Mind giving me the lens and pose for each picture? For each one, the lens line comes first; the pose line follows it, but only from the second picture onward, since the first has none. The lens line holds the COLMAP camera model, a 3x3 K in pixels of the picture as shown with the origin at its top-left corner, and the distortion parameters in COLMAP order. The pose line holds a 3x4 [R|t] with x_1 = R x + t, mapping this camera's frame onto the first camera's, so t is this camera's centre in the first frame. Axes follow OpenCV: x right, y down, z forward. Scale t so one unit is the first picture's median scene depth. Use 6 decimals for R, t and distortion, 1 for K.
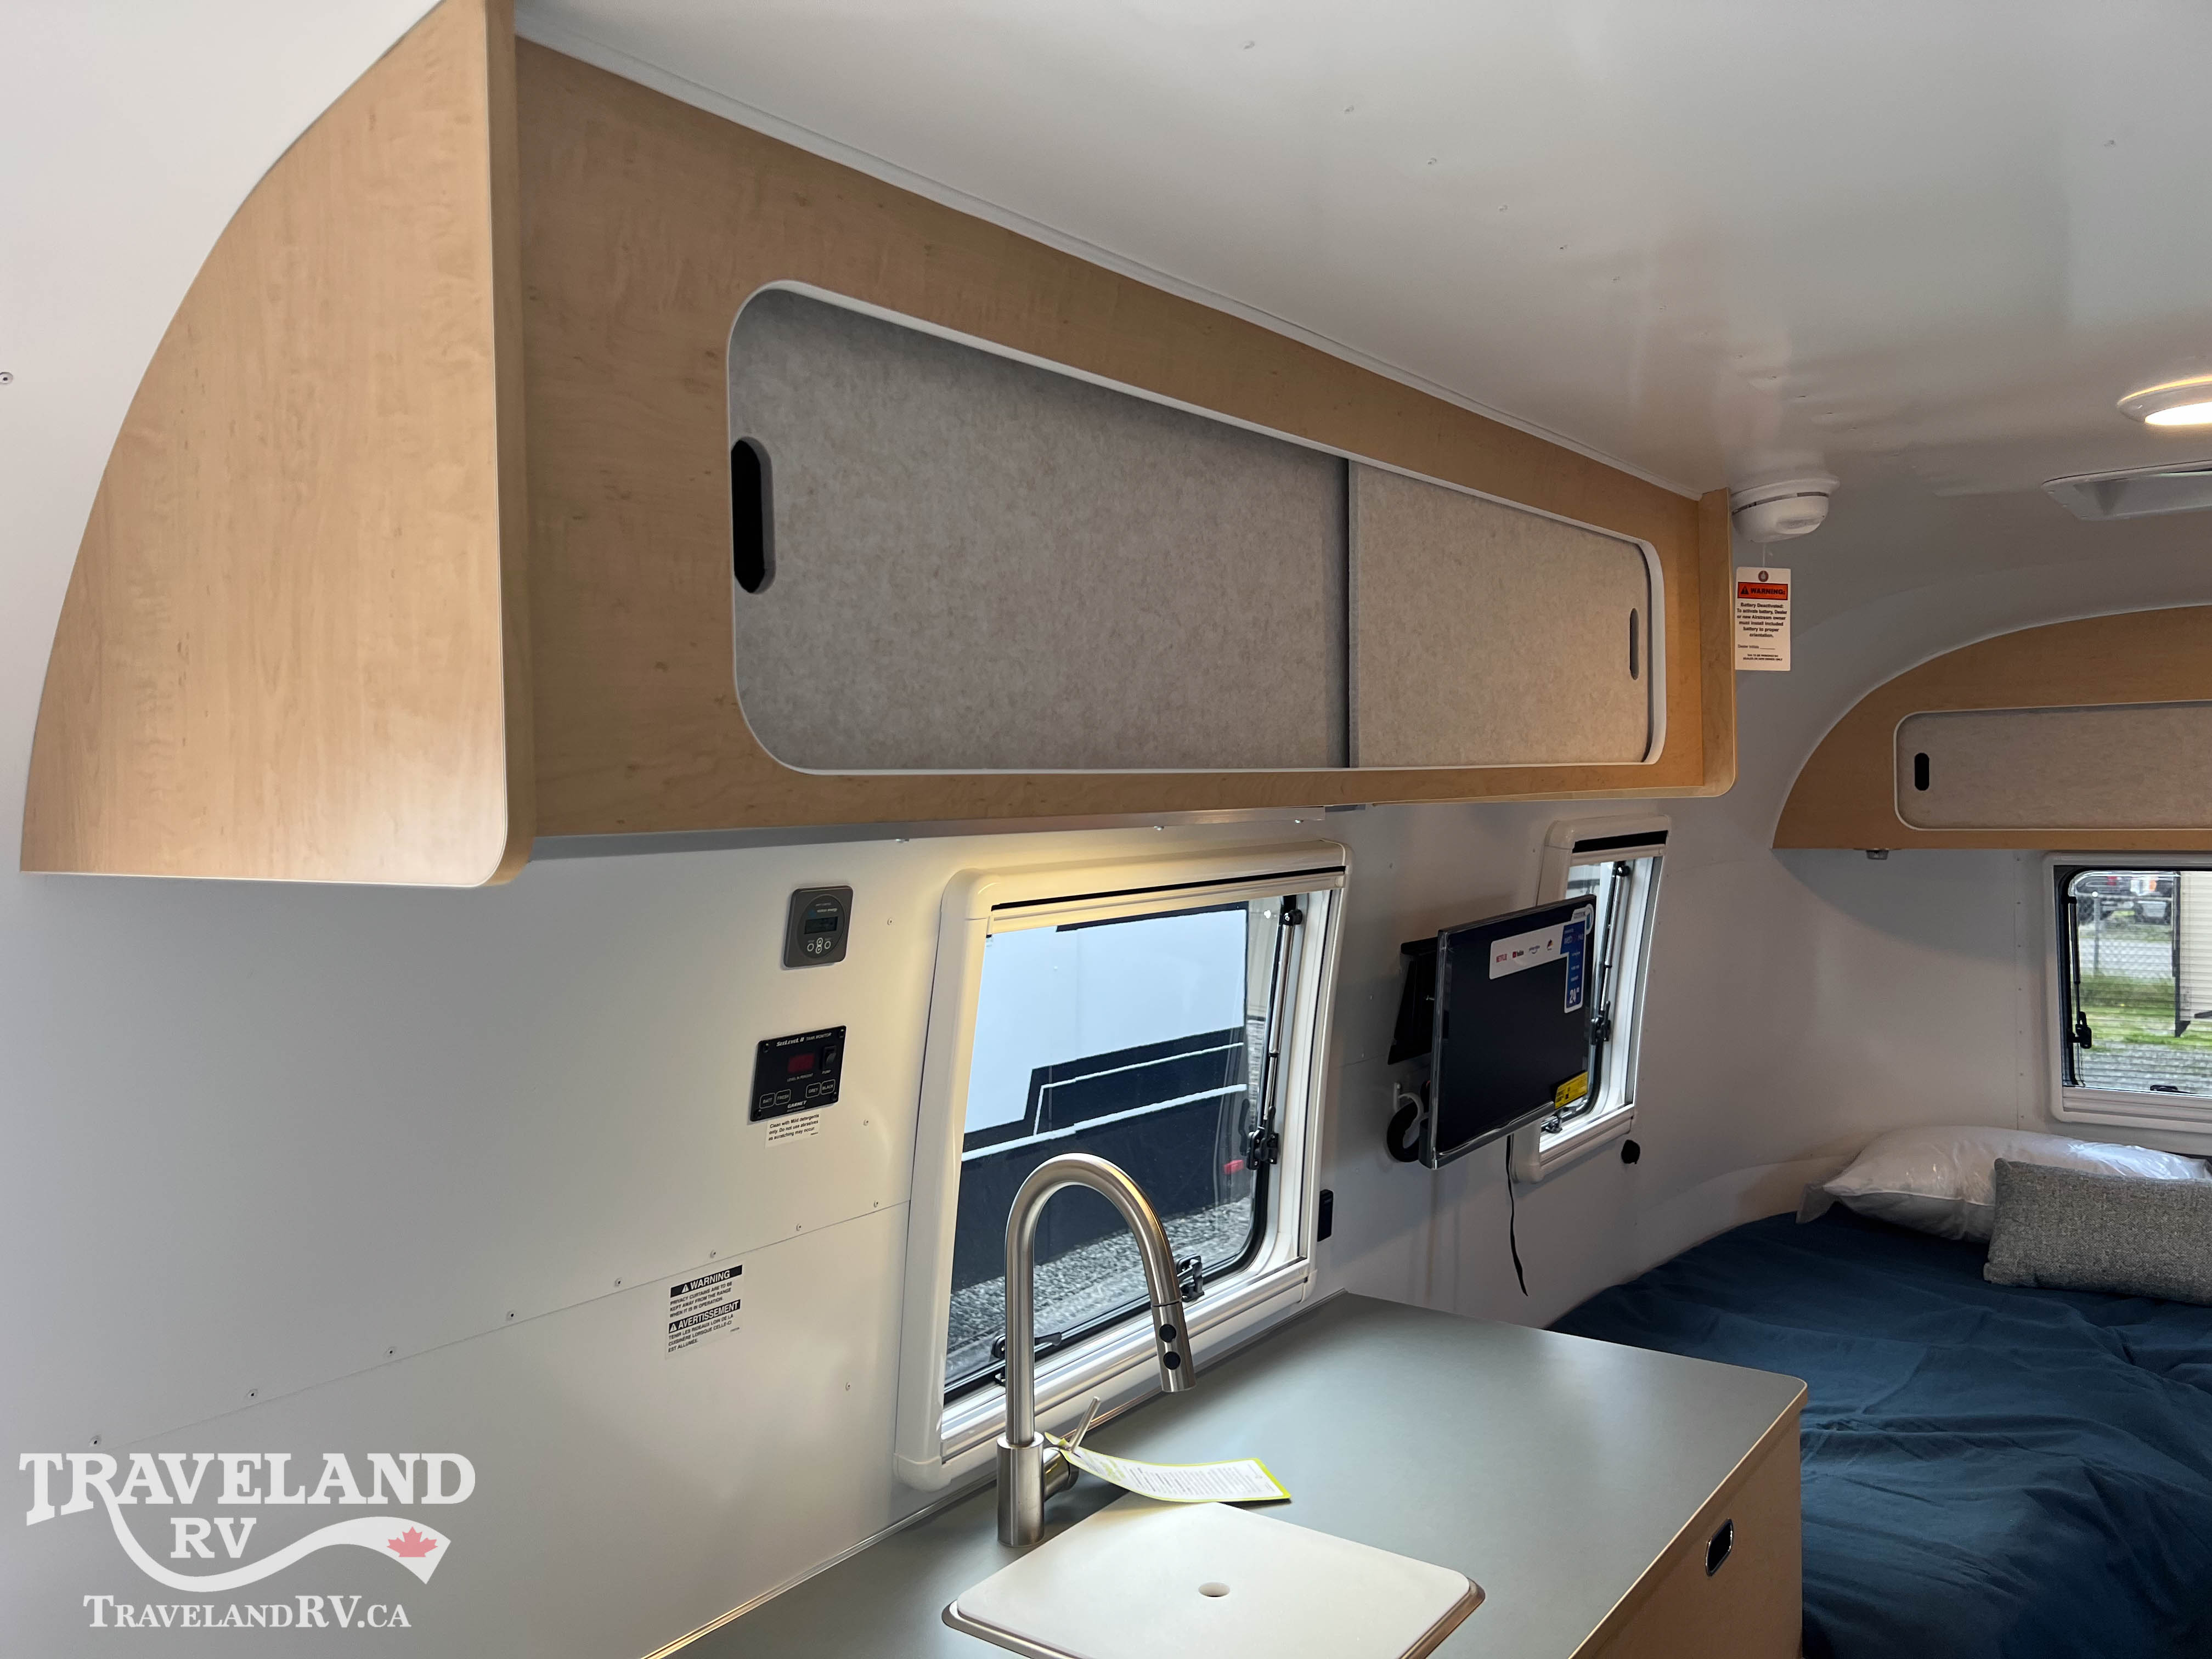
lens RADIAL K [[1658.0, 0, 1129.7], [0, 1658.0, 807.8], [0, 0, 1]] dist [0.051219, -0.057550]
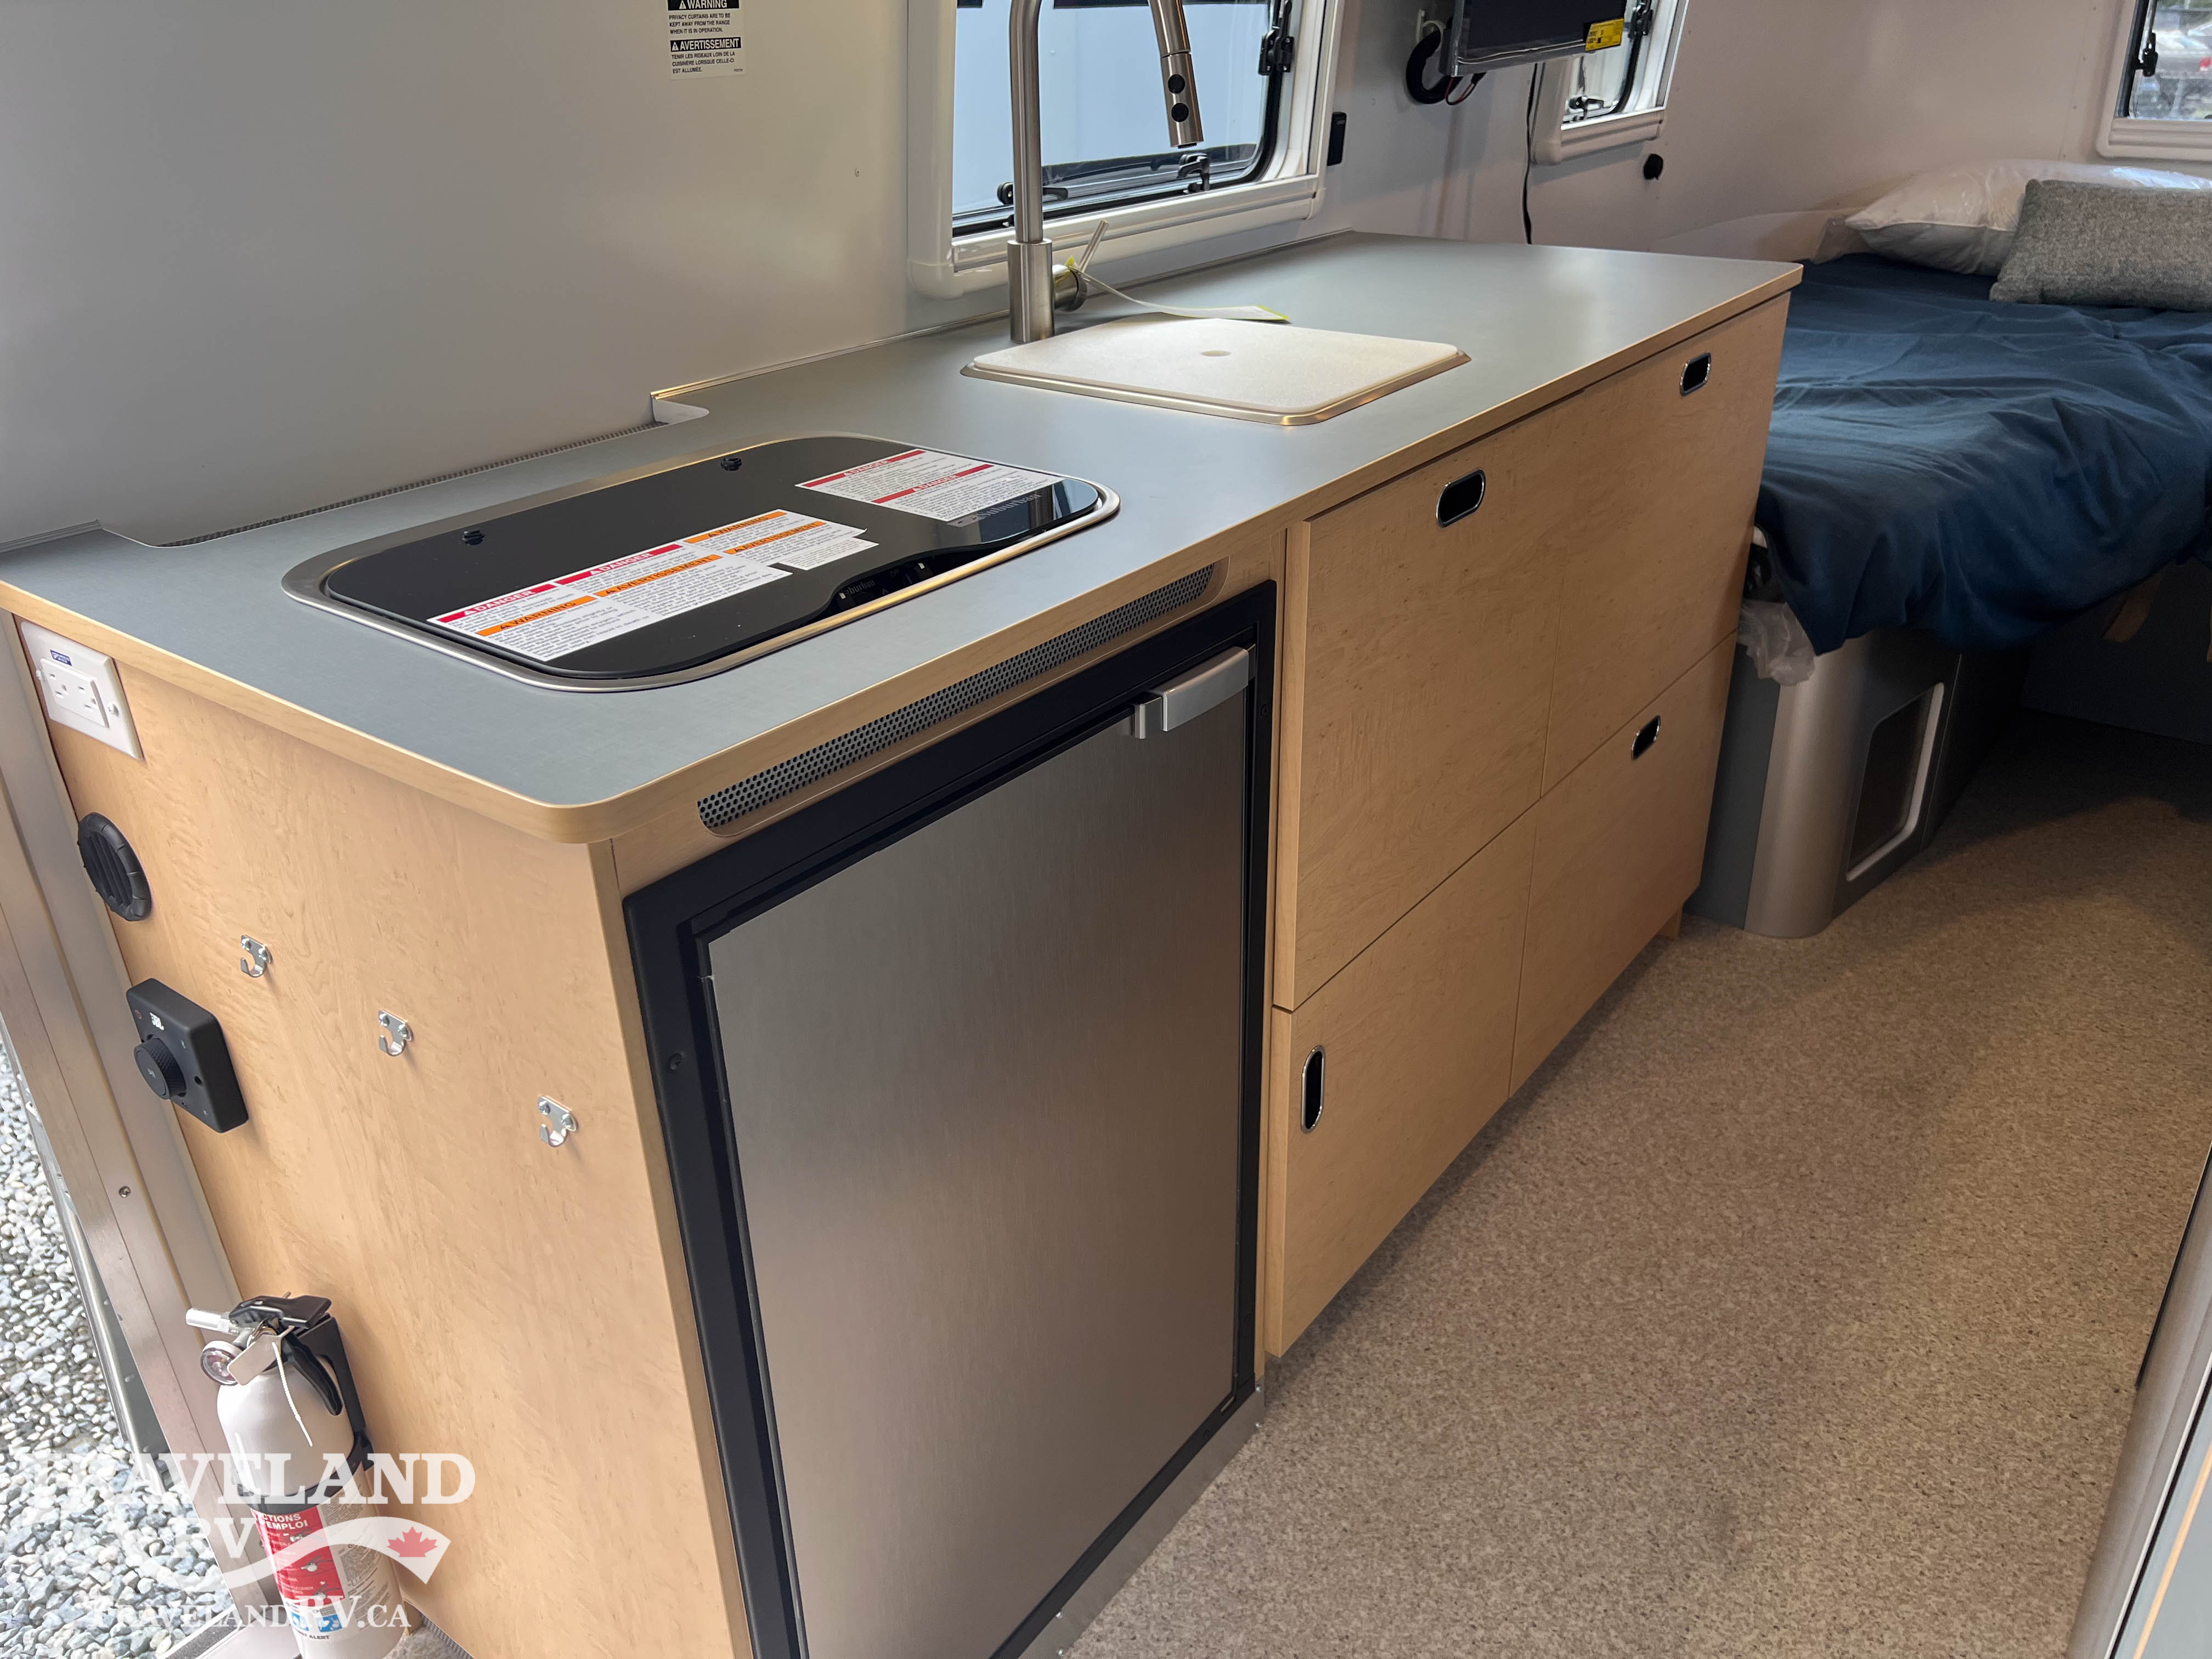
lens RADIAL K [[1658.0, 0, 1126.5], [0, 1658.0, 797.1], [0, 0, 1]] dist [0.051219, -0.057550]
pose [[0.999980, 0.005499, -0.003247, -0.000566], [-0.003581, 0.903817, 0.427904, 0.168211], [0.005287, -0.427884, 0.903818, -0.047686]]
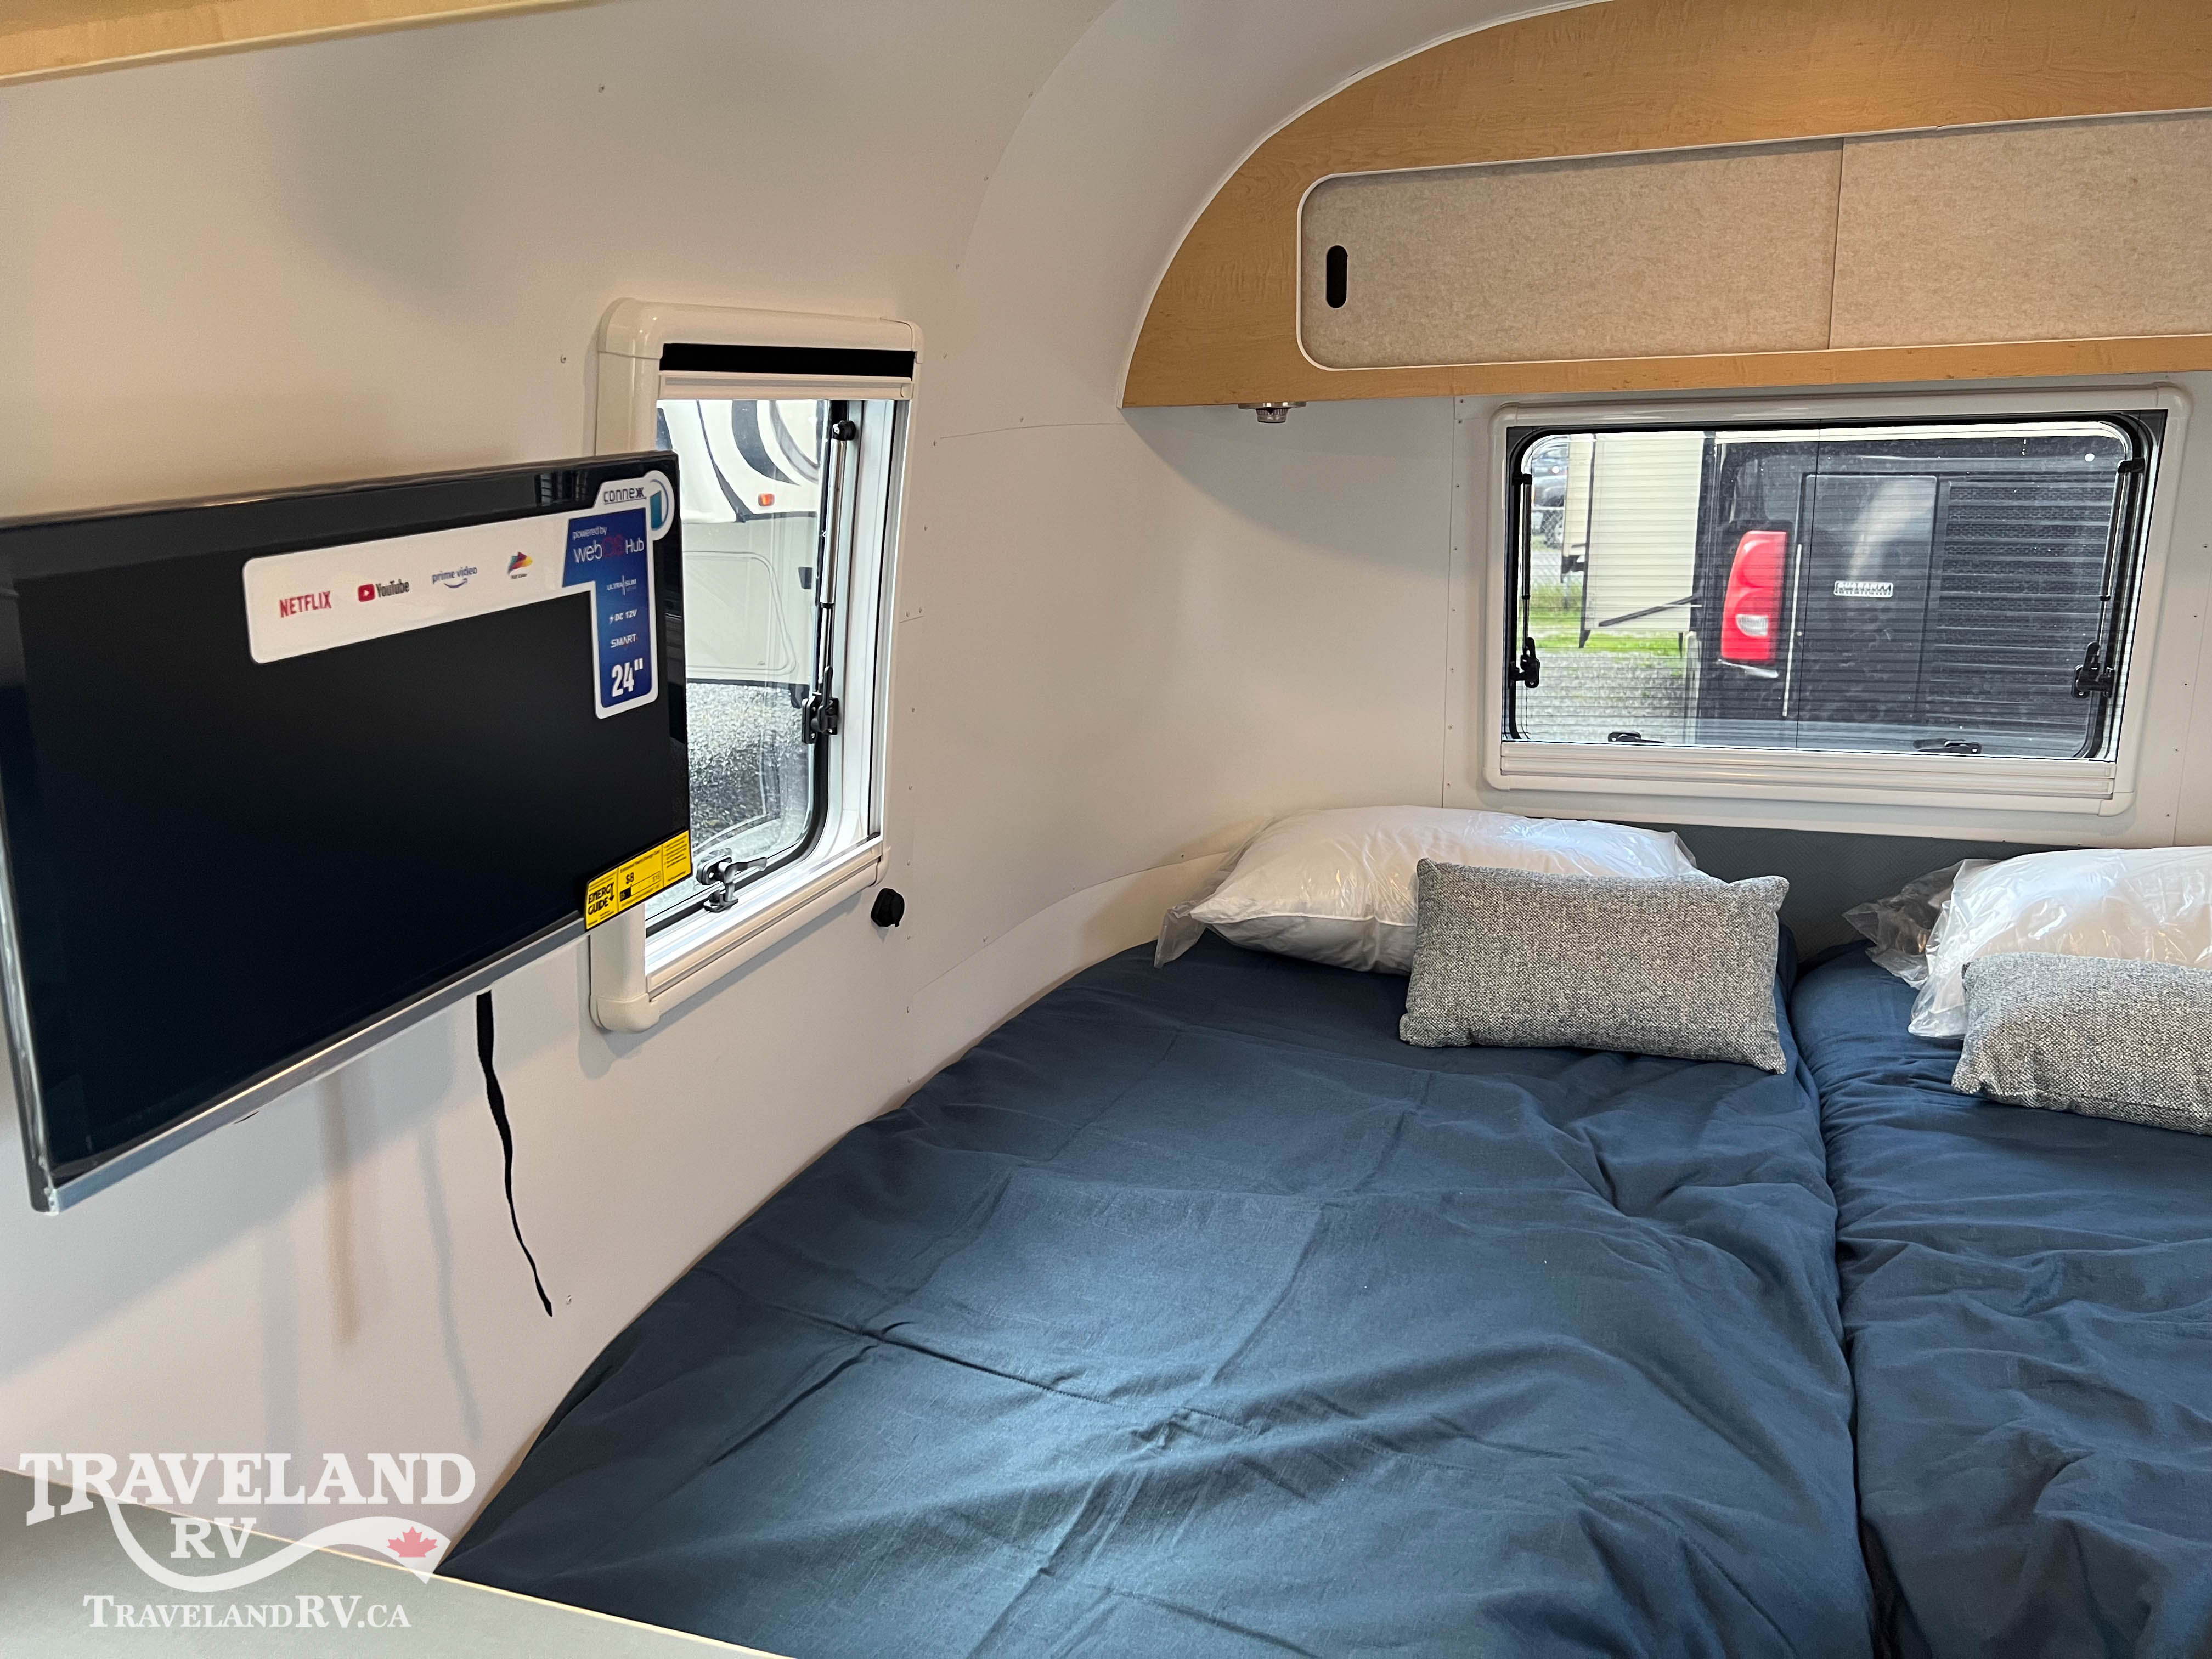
lens RADIAL K [[1658.0, 0, 1097.9], [0, 1658.0, 810.1], [0, 0, 1]] dist [0.051219, -0.057550]
pose [[0.954527, -0.075302, 0.288458, 0.276300], [0.010470, 0.975445, 0.219993, 0.053635], [-0.297941, -0.206969, 0.931877, 0.575709]]
